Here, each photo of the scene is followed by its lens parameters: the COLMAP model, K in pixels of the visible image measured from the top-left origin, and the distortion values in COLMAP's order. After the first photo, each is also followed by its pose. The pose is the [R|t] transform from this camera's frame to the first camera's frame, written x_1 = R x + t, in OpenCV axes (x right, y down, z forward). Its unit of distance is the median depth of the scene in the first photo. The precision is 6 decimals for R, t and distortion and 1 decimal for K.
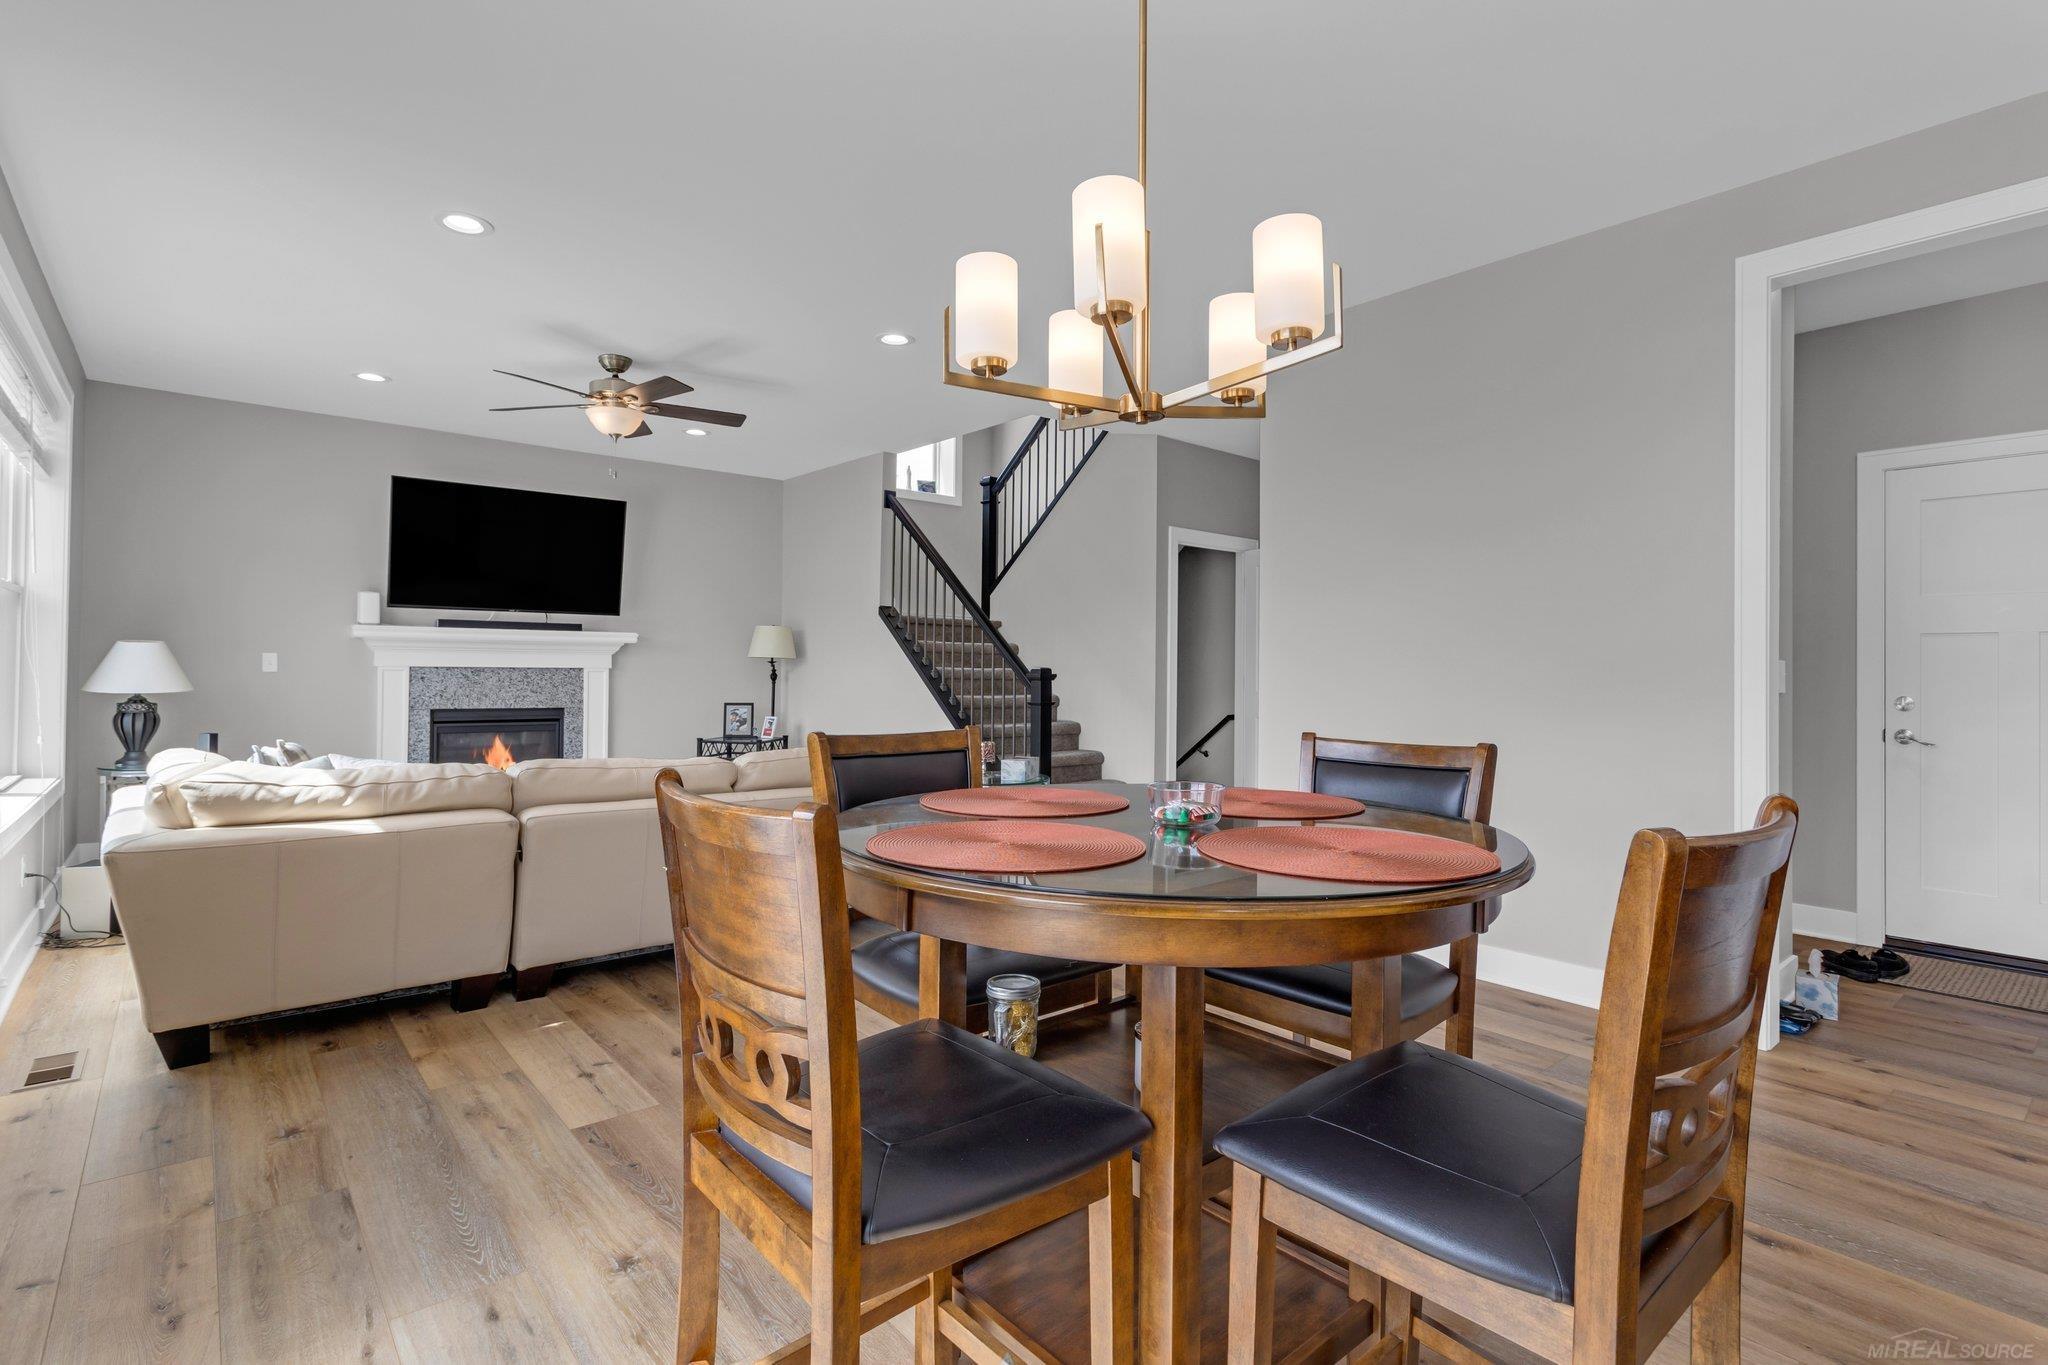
lens RADIAL K [[985.9, 0, 1015.0], [0, 985.9, 673.3], [0, 0, 1]] dist [0.000339, -0.000273]
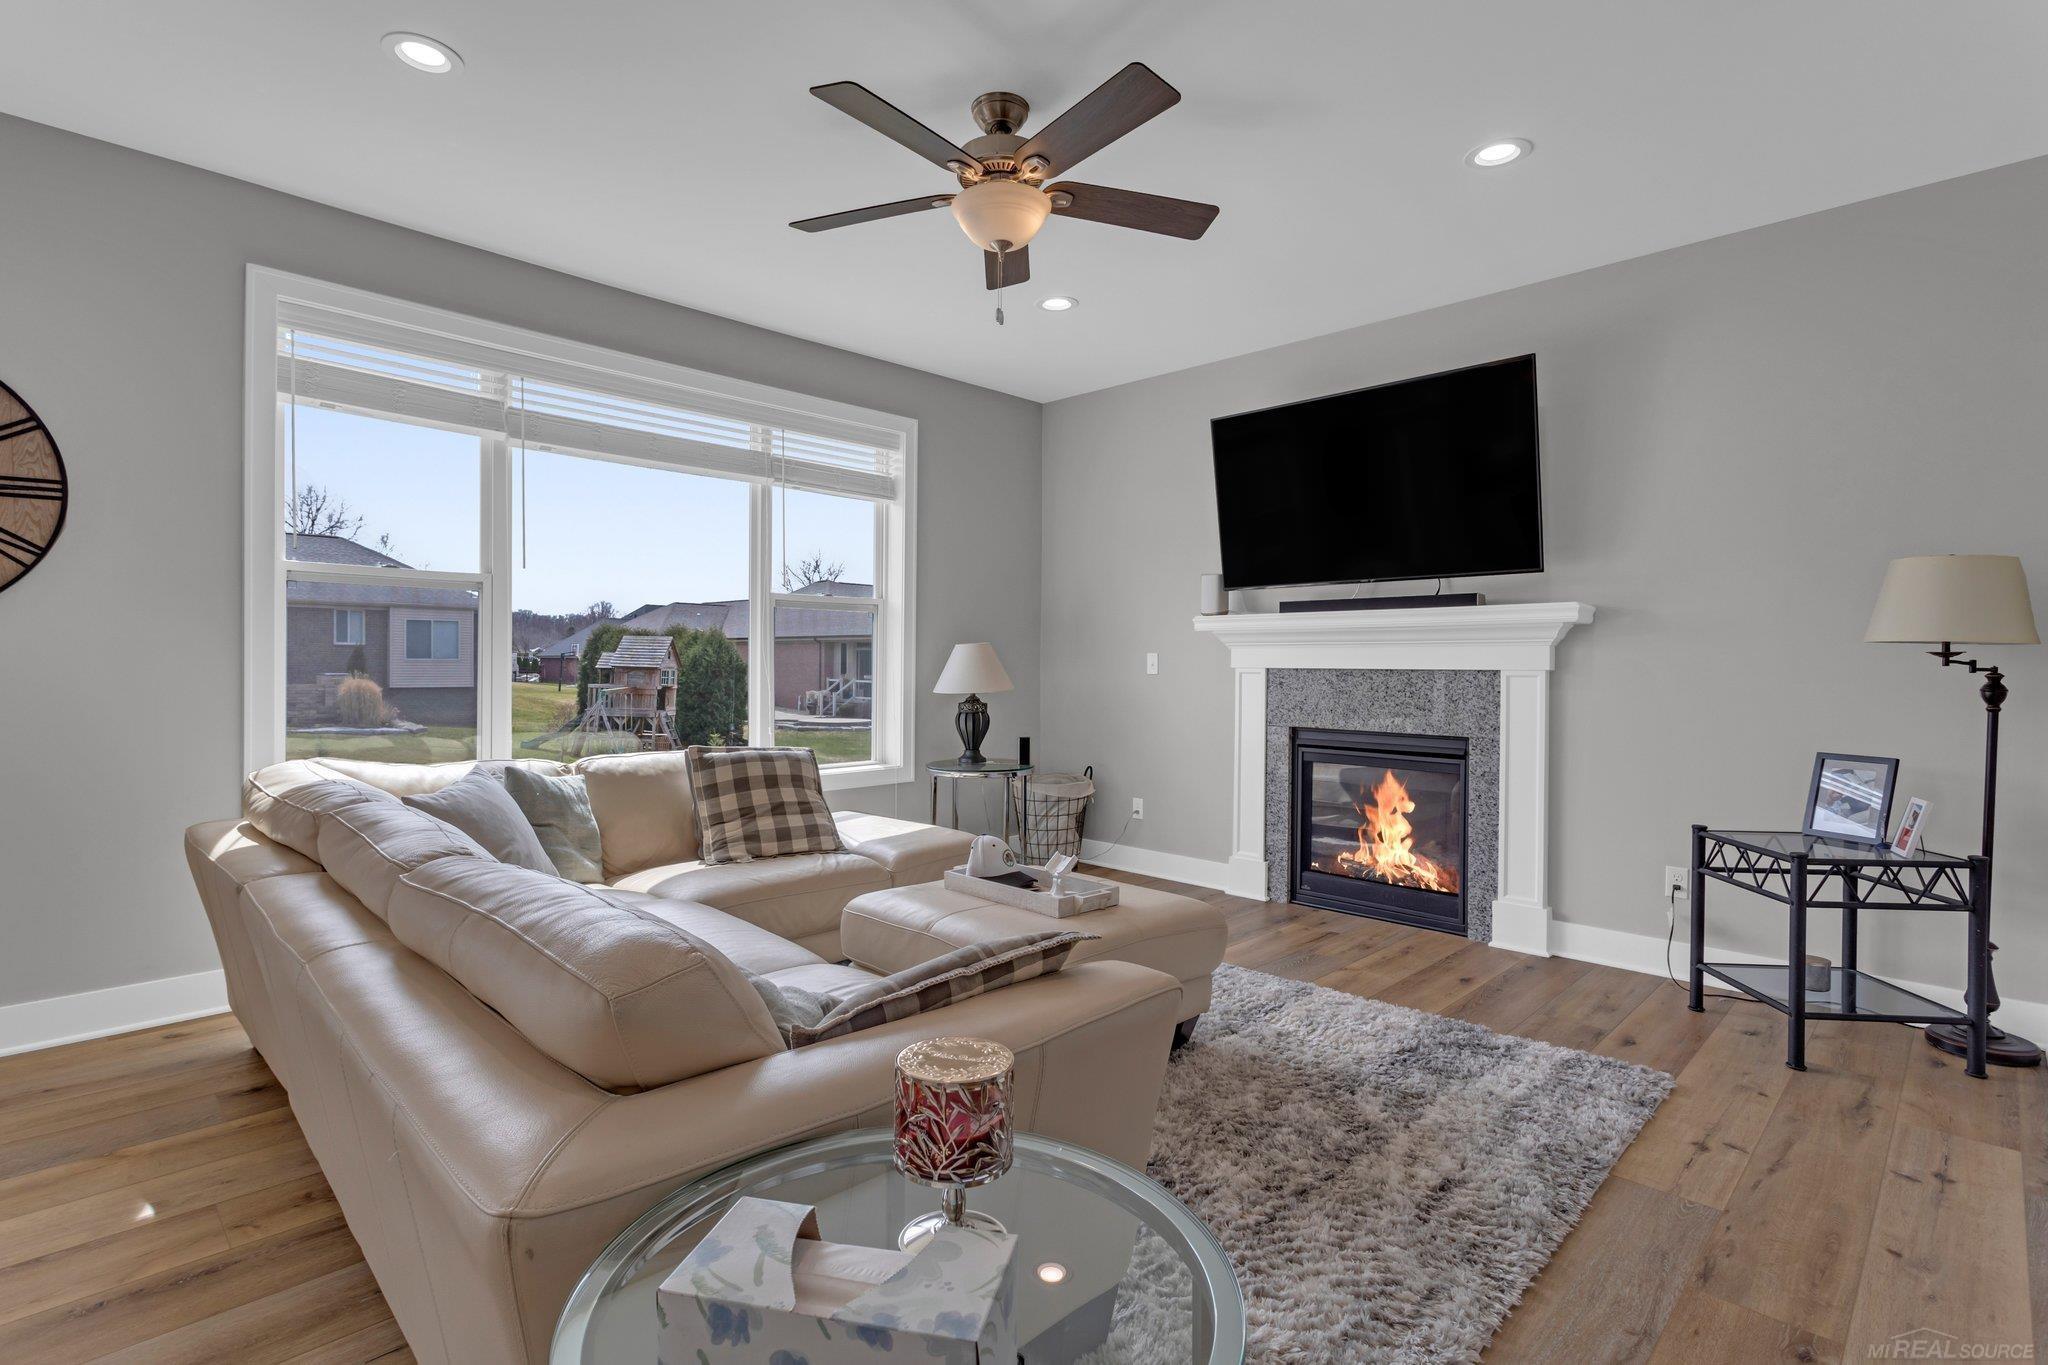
lens RADIAL K [[985.9, 0, 1015.0], [0, 985.9, 673.3], [0, 0, 1]] dist [0.000339, -0.000273]
pose [[0.091976, 0.002921, -0.995757, 0.113027], [-0.007587, 0.999969, 0.002233, -0.002891], [0.995732, 0.007349, 0.091995, 0.729493]]
